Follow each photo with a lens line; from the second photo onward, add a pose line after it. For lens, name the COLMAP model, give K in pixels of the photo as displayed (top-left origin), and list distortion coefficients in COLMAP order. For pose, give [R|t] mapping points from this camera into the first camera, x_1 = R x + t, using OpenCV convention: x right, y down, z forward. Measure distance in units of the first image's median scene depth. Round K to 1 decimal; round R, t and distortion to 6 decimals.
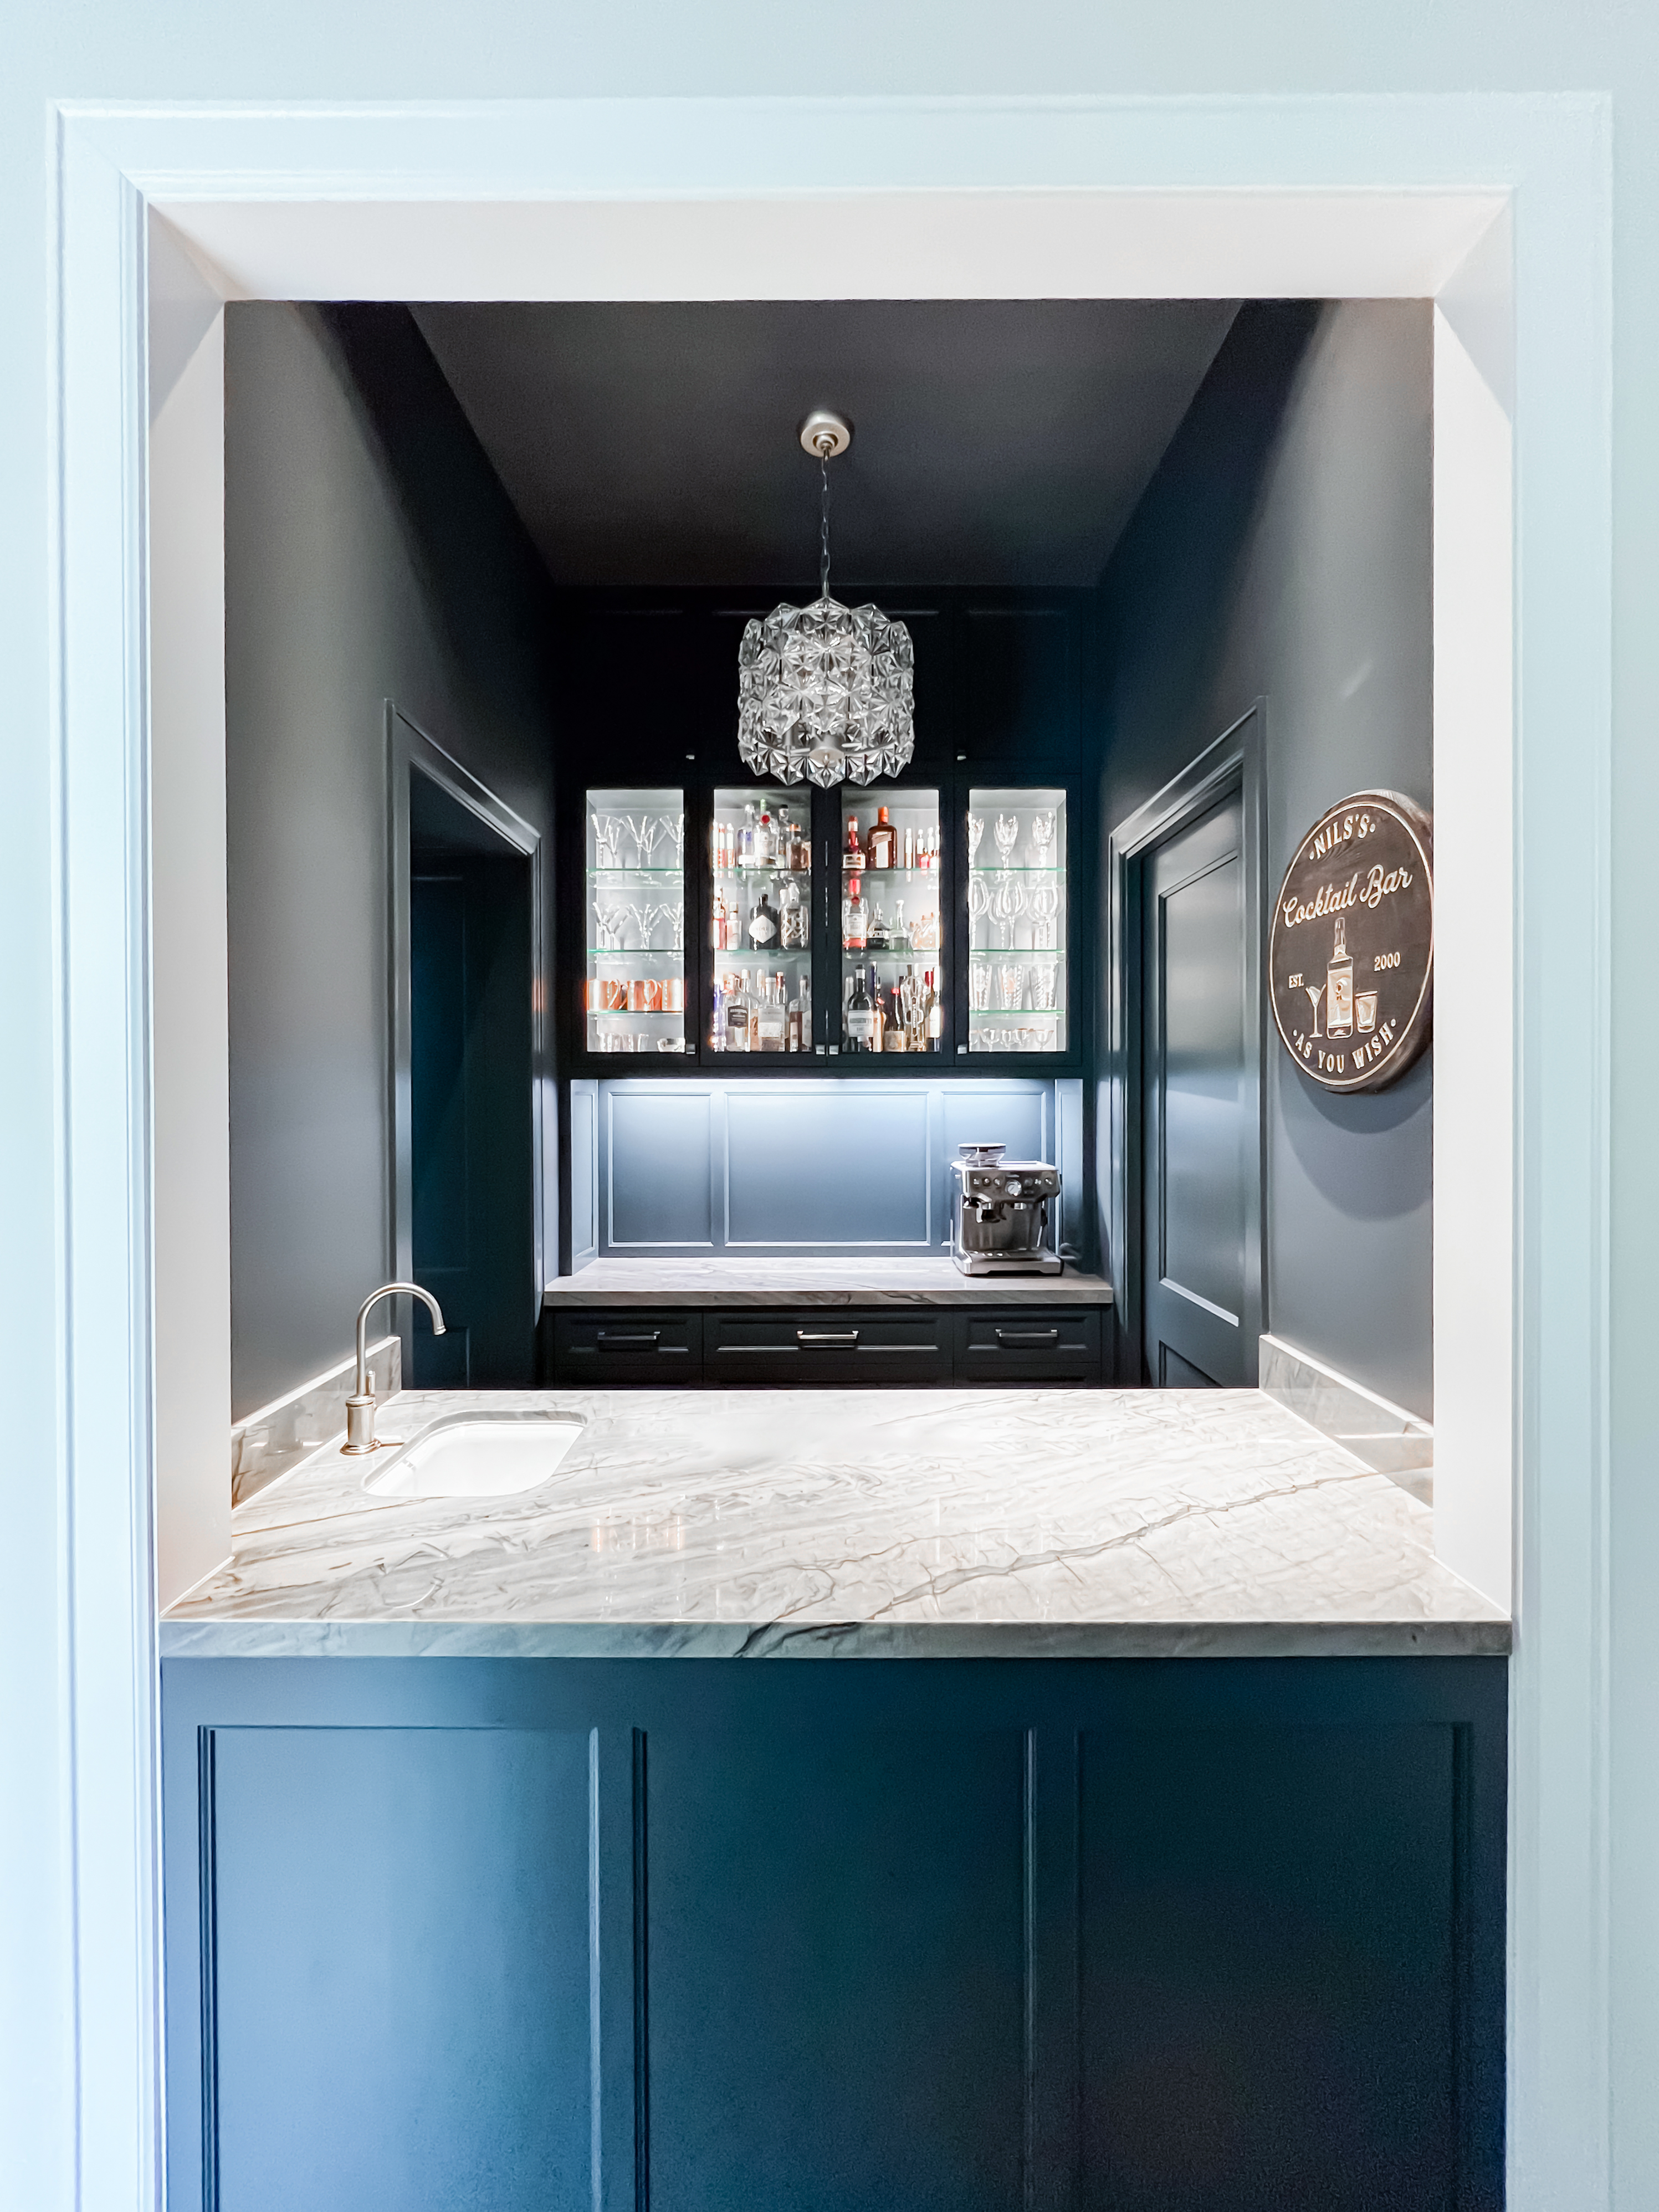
lens RADIAL K [[911.6, 0, 823.2], [0, 911.6, 1096.6], [0, 0, 1]] dist [-0.002797, 0.000427]
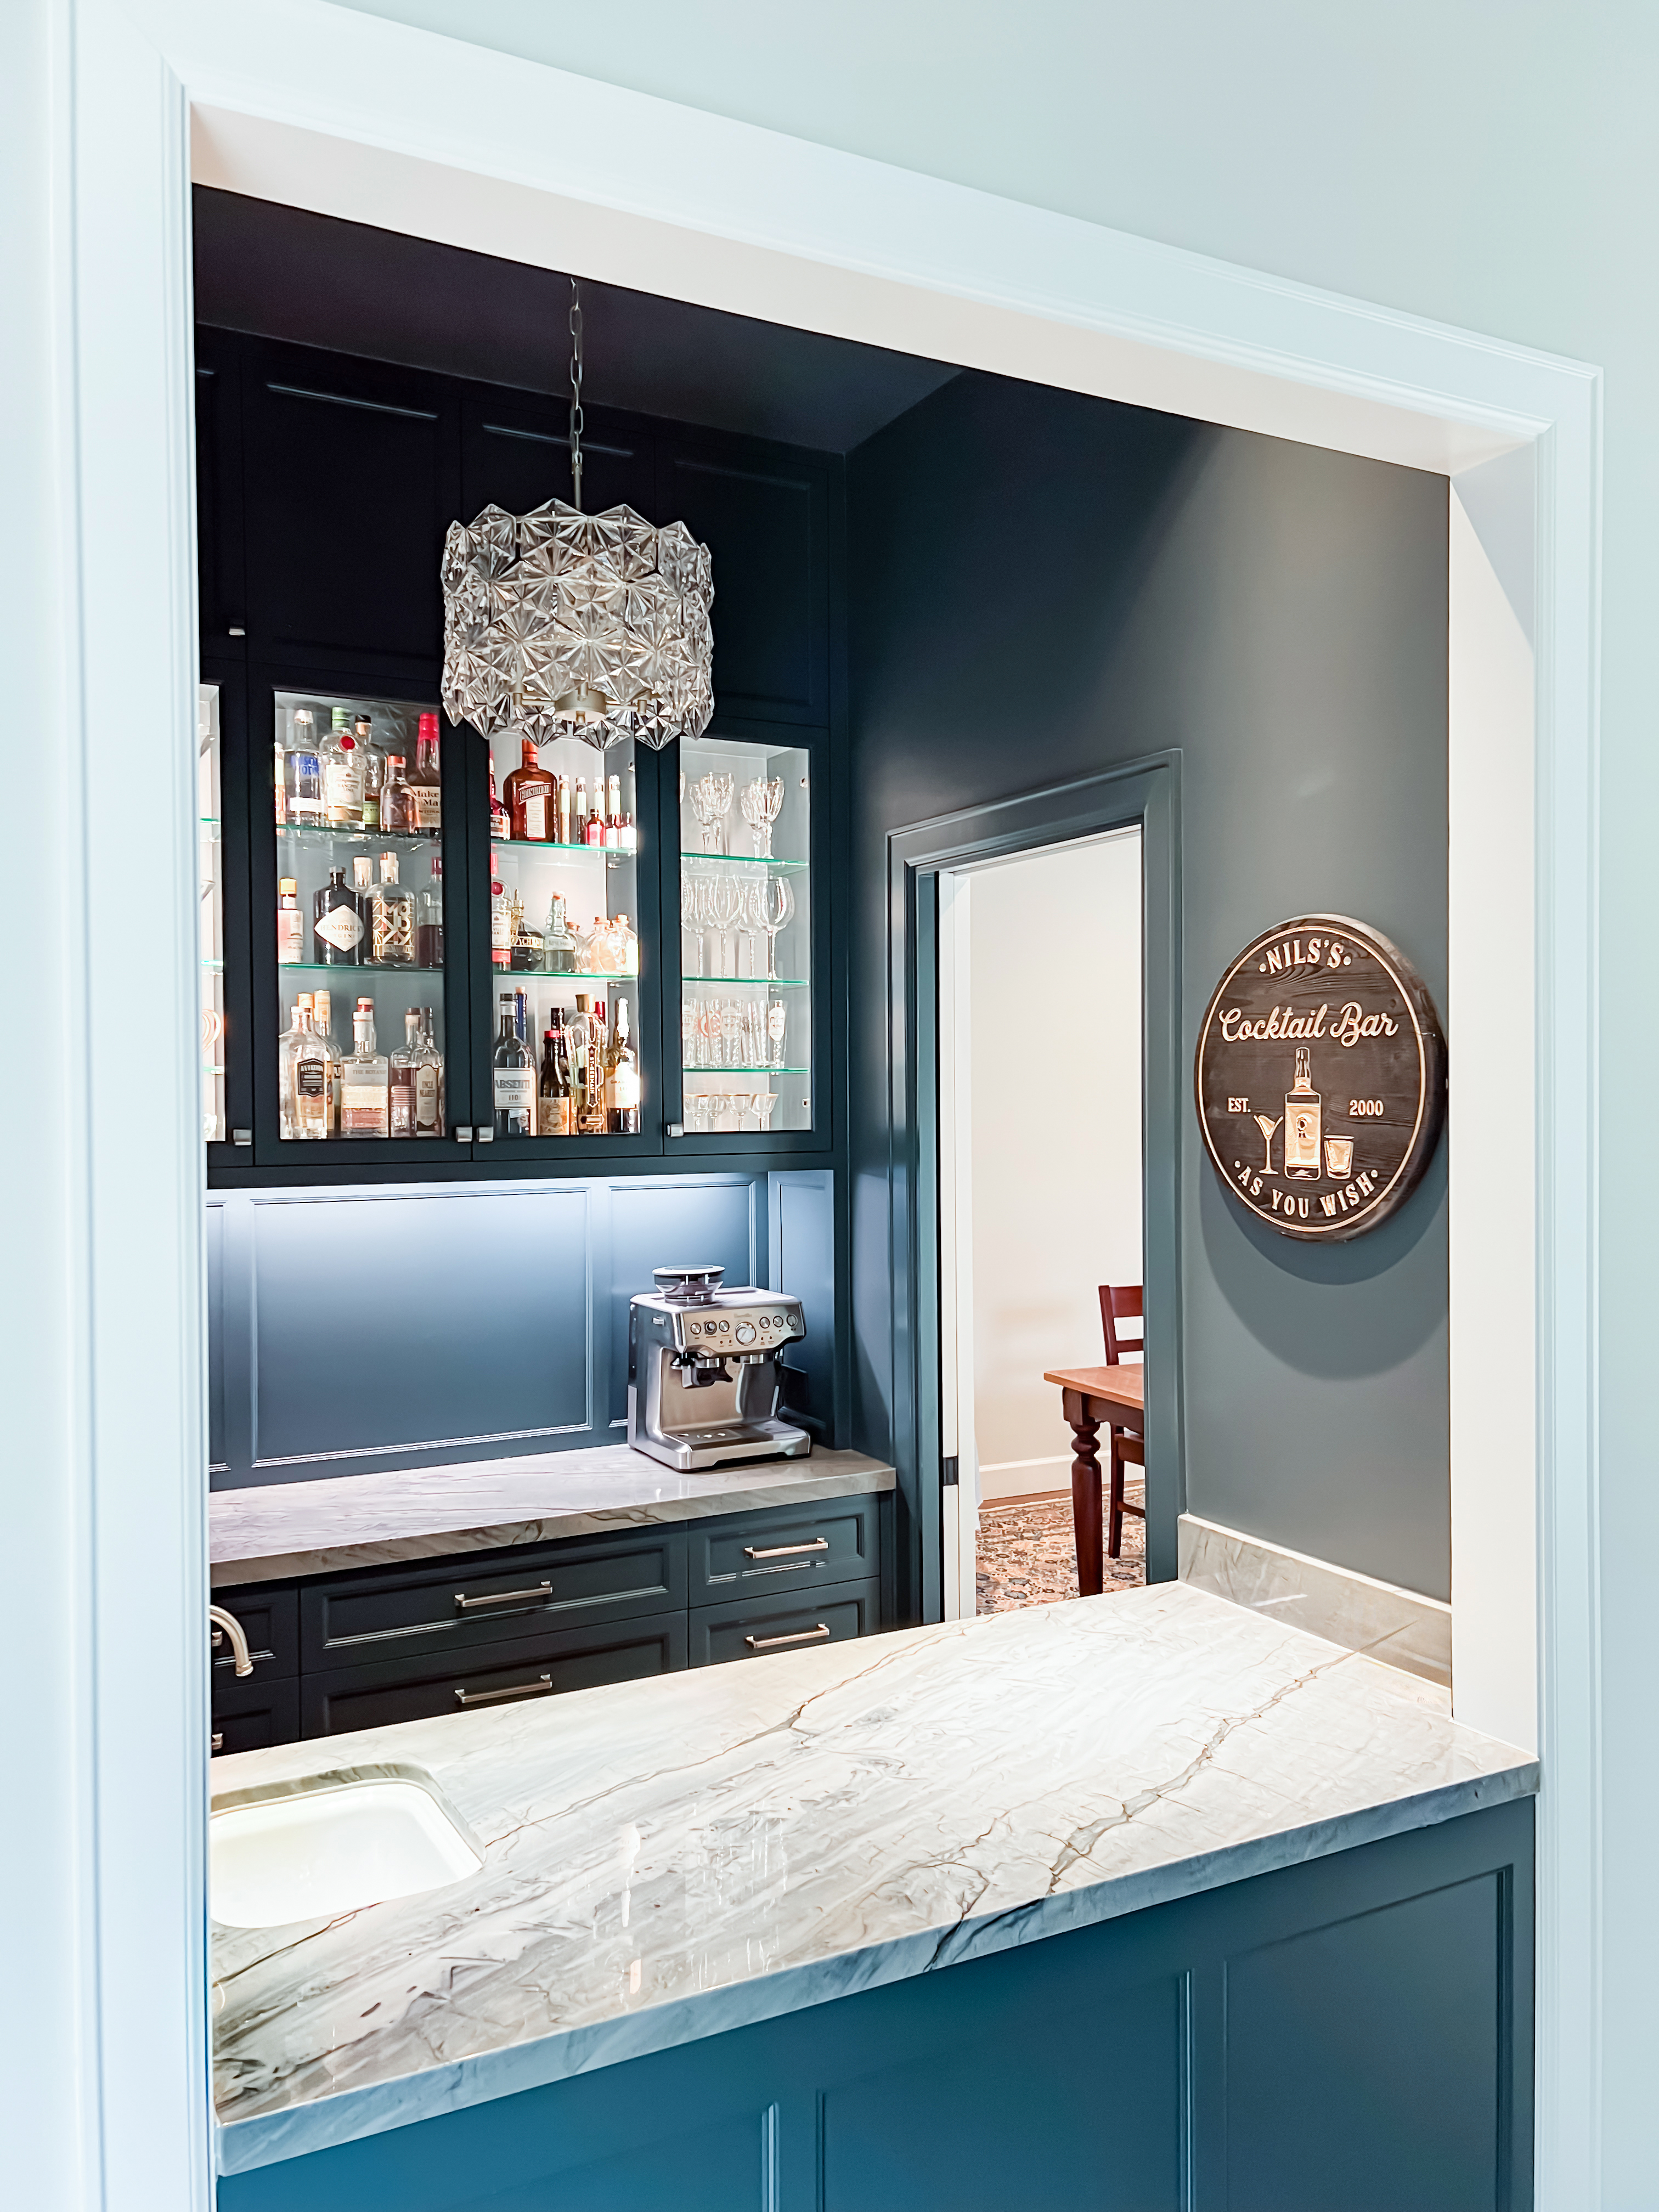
lens RADIAL K [[1706.1, 0, 829.5], [0, 1706.1, 1106.0], [0, 0, 1]] dist [0.059453, -0.081844]
pose [[0.879286, -0.009438, 0.476201, -0.657706], [0.006199, 0.999946, 0.008371, -0.154665], [-0.476254, -0.004409, 0.879297, -0.274291]]
